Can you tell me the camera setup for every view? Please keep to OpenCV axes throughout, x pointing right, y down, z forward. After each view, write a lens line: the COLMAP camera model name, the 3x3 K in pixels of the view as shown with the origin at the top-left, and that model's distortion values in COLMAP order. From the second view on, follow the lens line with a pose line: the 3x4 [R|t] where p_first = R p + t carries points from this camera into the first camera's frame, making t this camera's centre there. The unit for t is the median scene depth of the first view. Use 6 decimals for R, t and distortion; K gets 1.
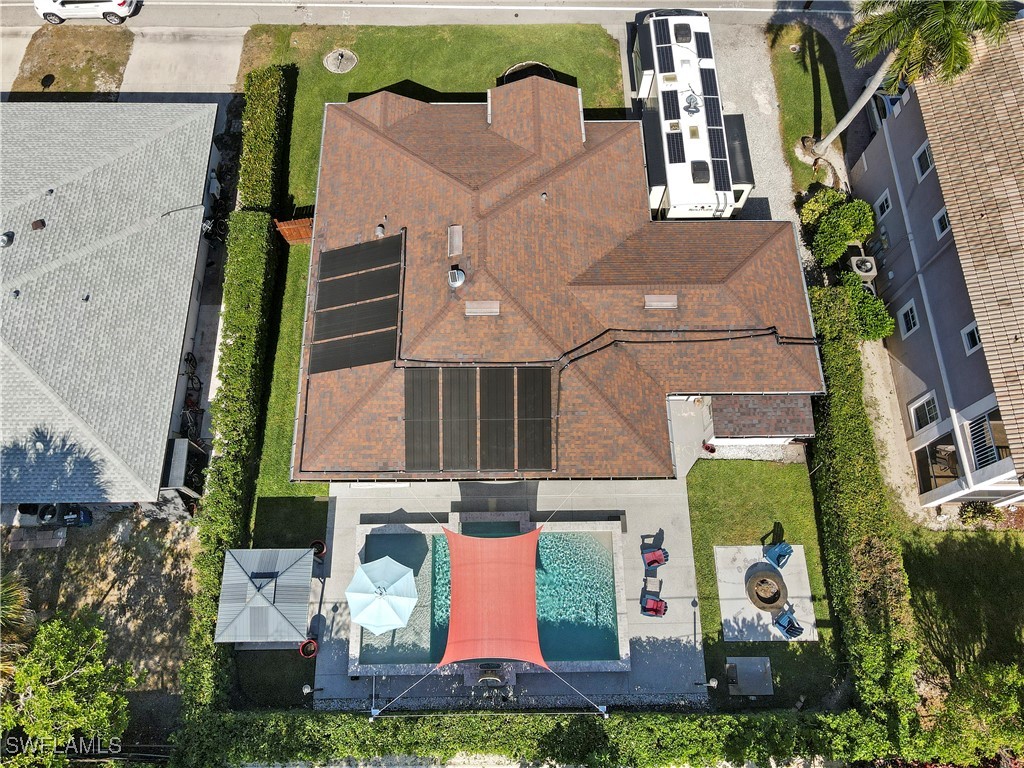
lens RADIAL K [[751.8, 0, 508.0], [0, 751.8, 381.9], [0, 0, 1]] dist [0.018828, 0.006578]
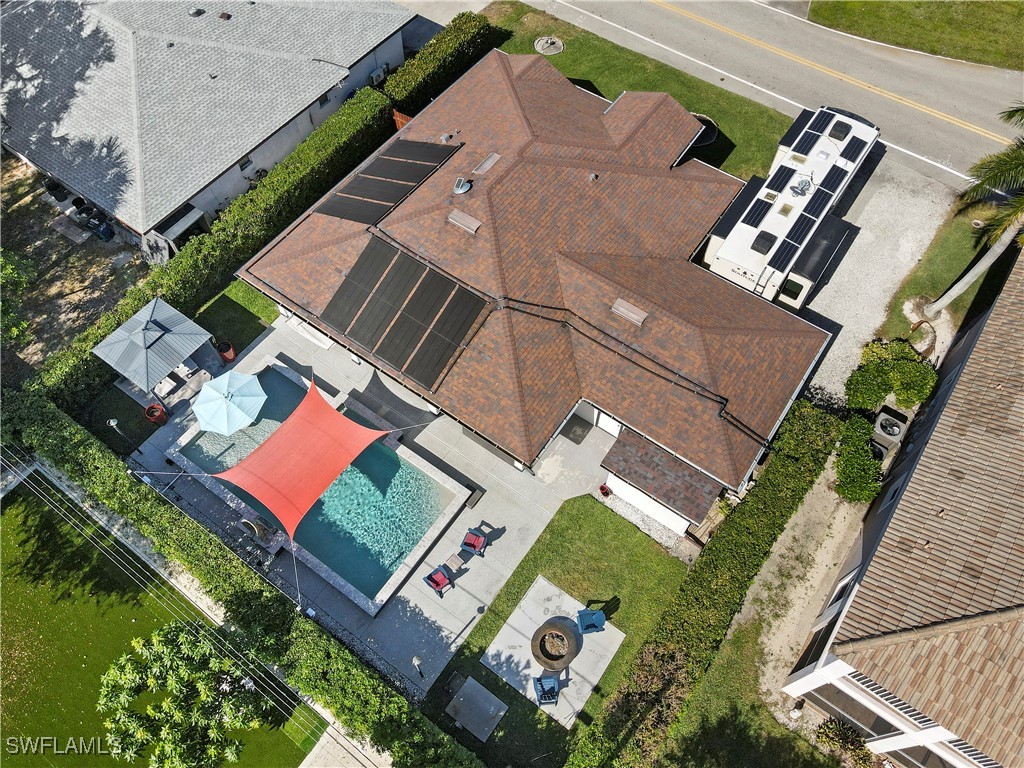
lens RADIAL K [[751.8, 0, 508.0], [0, 751.8, 381.9], [0, 0, 1]] dist [0.018828, 0.006578]
pose [[0.804062, 0.505222, -0.313425, 0.415173], [-0.551585, 0.830641, -0.076094, 0.119744], [0.221899, 0.234065, 0.946559, 0.099136]]
